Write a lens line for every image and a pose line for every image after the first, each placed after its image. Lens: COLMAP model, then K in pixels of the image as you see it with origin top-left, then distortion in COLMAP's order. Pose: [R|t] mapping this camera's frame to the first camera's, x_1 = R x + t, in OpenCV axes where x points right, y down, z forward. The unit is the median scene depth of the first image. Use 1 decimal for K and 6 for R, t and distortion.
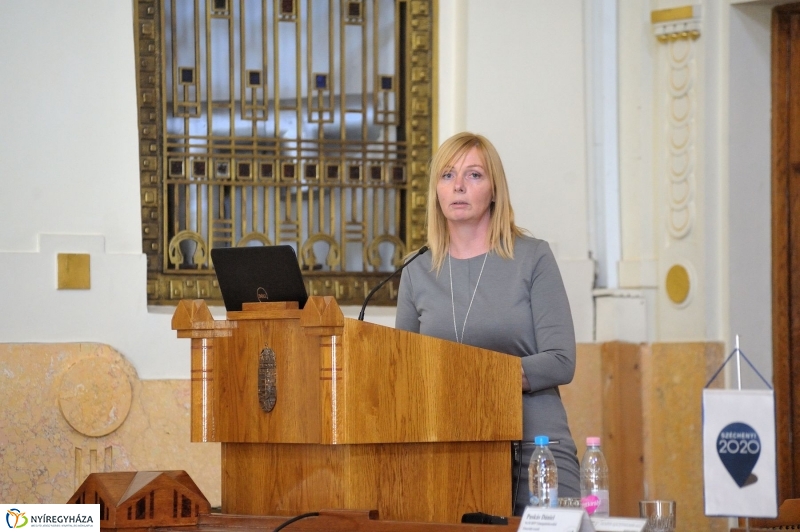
lens RADIAL K [[4473.0, 0, 397.9], [0, 4473.0, 266.6], [0, 0, 1]] dist [2.637833, -0.061561]
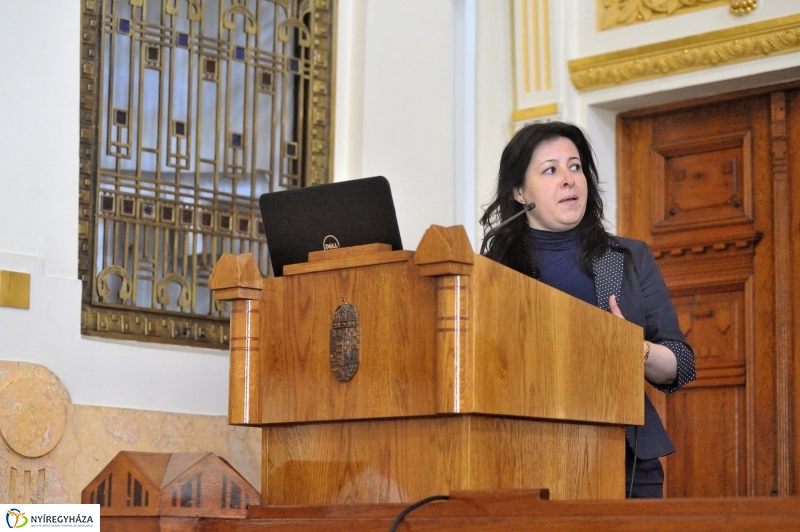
lens RADIAL K [[2133.4, 0, 400.0], [0, 2133.4, 266.0], [0, 0, 1]] dist [0.124986, -5.980693]
pose [[0.977517, 0.047716, 0.205389, -0.085003], [-0.023896, 0.992852, -0.116932, 0.048299], [-0.209500, 0.109395, 0.971670, 0.529725]]
